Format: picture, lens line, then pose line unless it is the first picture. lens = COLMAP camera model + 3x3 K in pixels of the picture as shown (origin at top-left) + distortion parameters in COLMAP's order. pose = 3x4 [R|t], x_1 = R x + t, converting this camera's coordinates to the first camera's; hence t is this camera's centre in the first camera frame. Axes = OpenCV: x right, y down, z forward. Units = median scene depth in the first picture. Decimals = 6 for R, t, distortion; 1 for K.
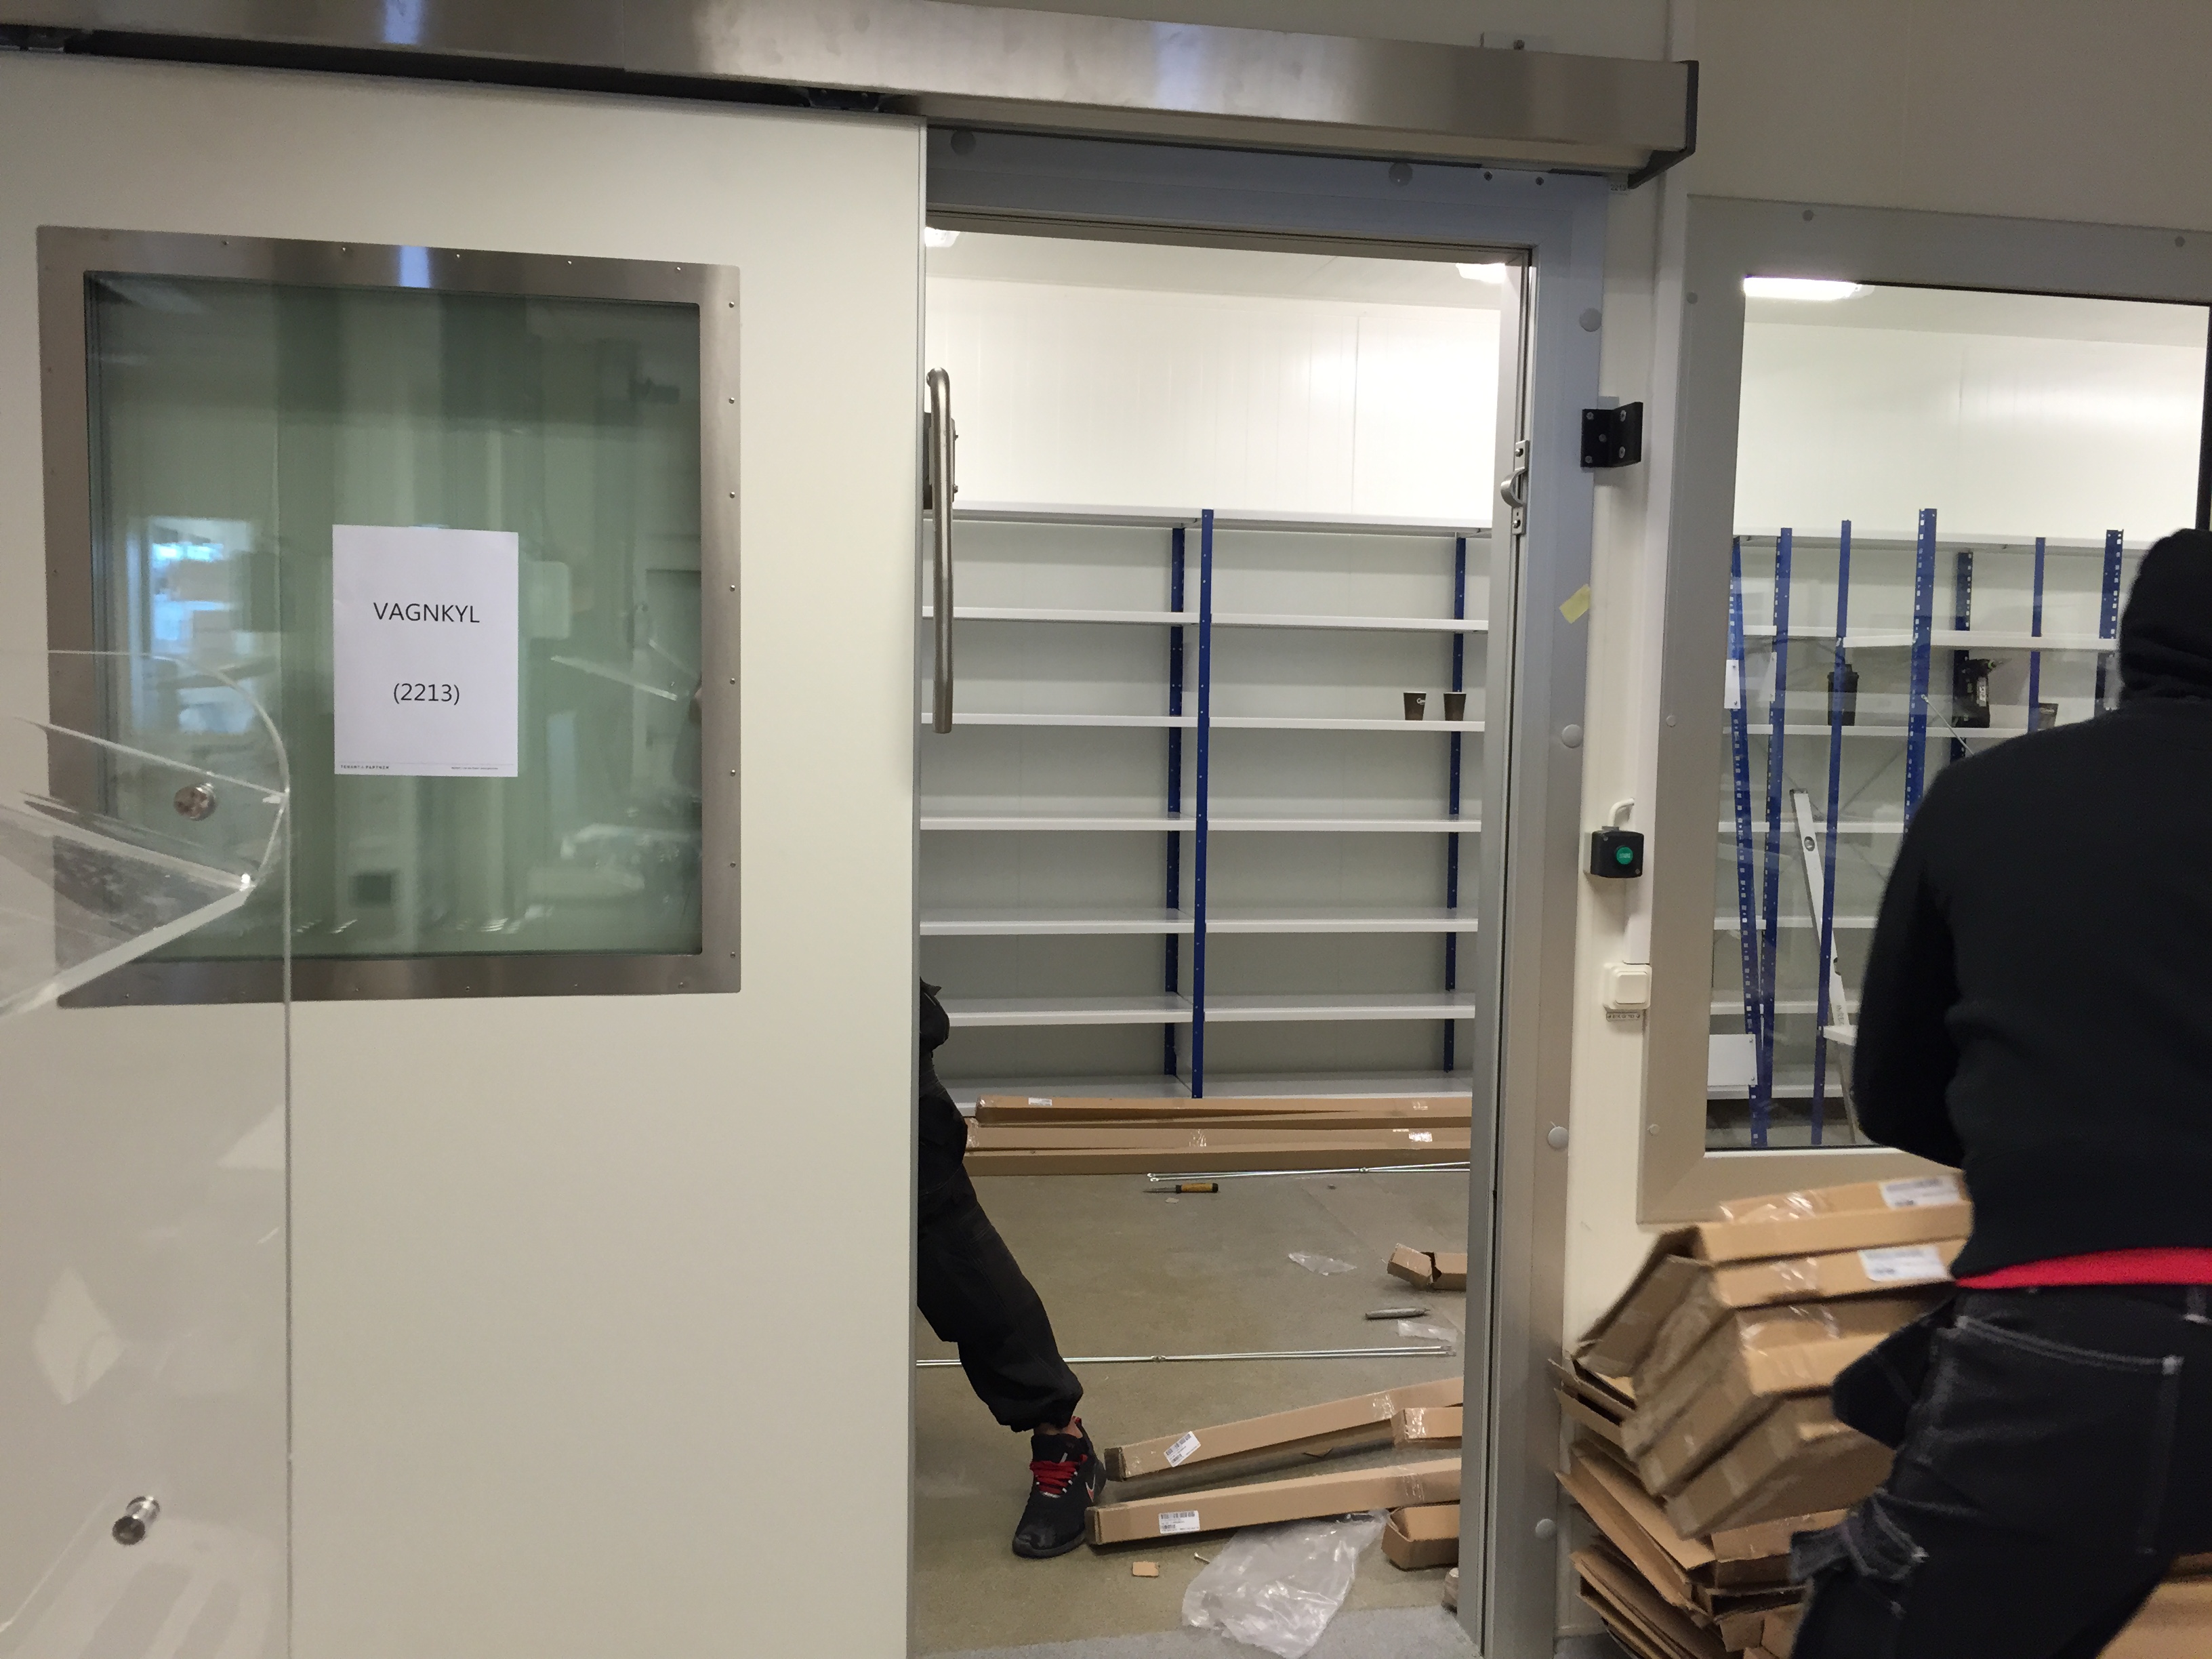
lens RADIAL K [[1904.8, 0, 1107.2], [0, 1904.8, 828.8], [0, 0, 1]] dist [0.000538, -0.000406]
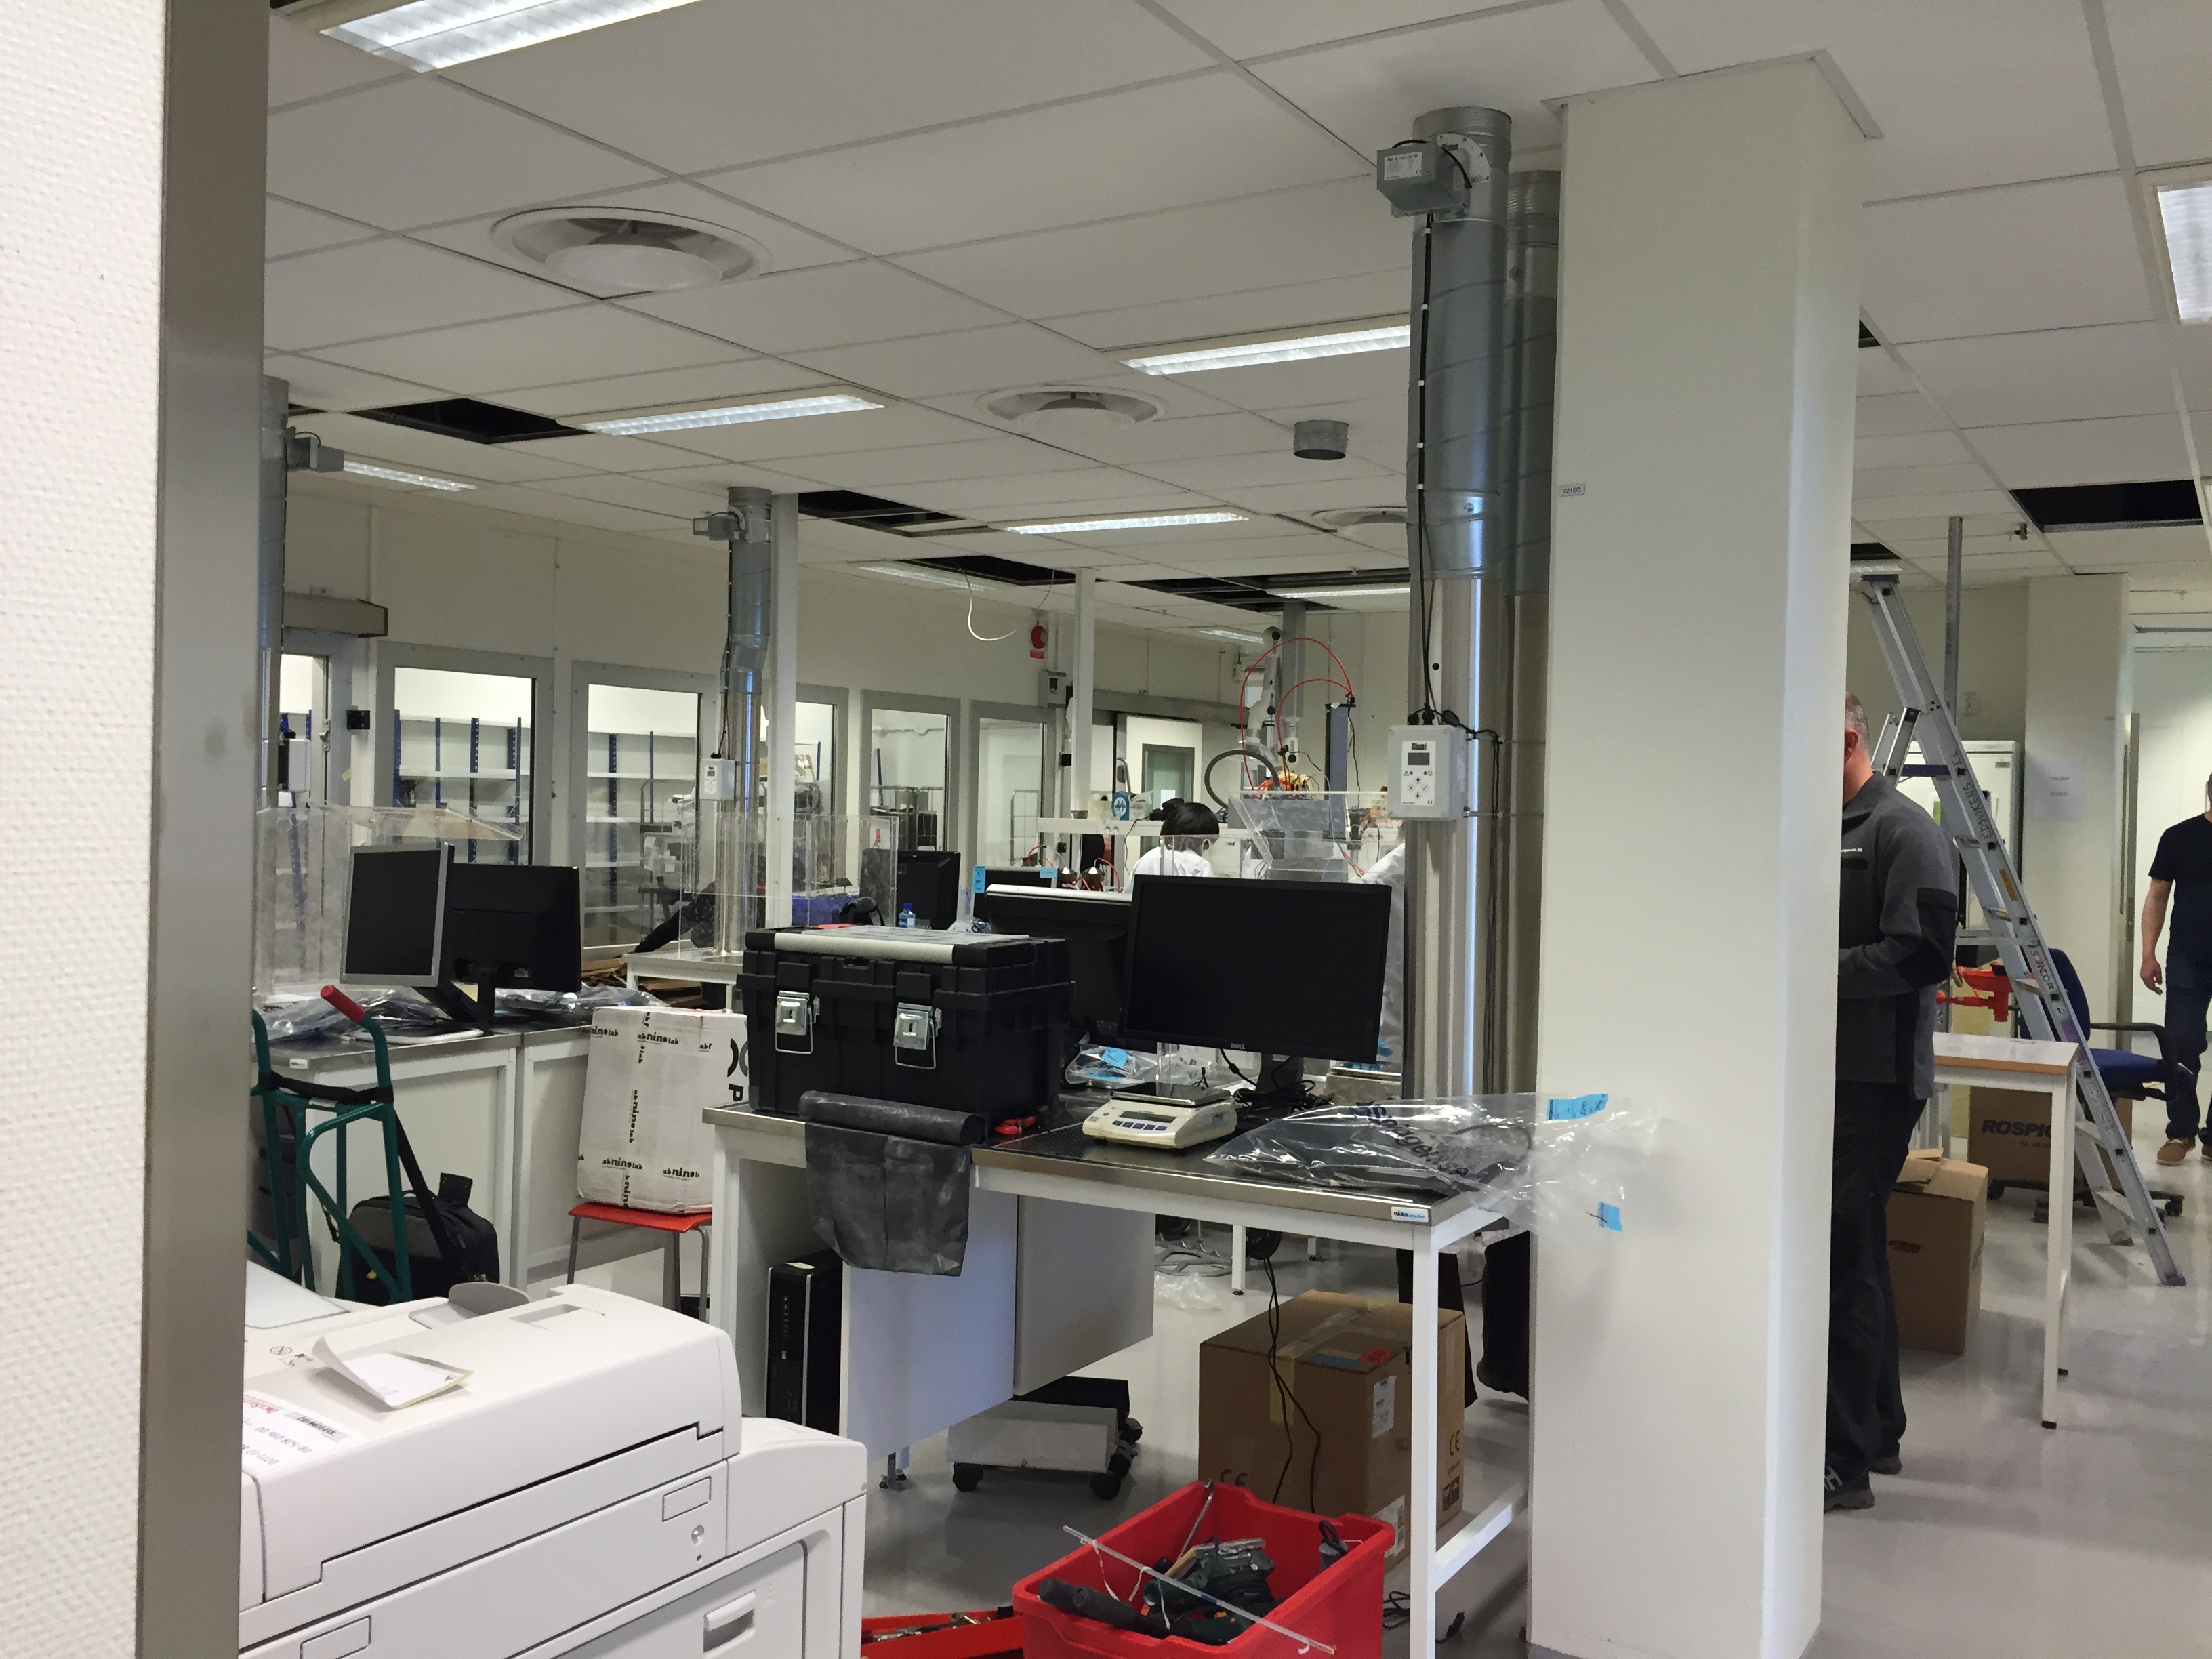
lens RADIAL K [[1904.8, 0, 1107.5], [0, 1904.8, 827.2], [0, 0, 1]] dist [0.000538, -0.000406]
pose [[0.669837, -0.010549, 0.742433, -1.159223], [0.049494, 0.998310, -0.030470, 0.111642], [-0.740856, 0.057156, 0.669227, -1.852575]]
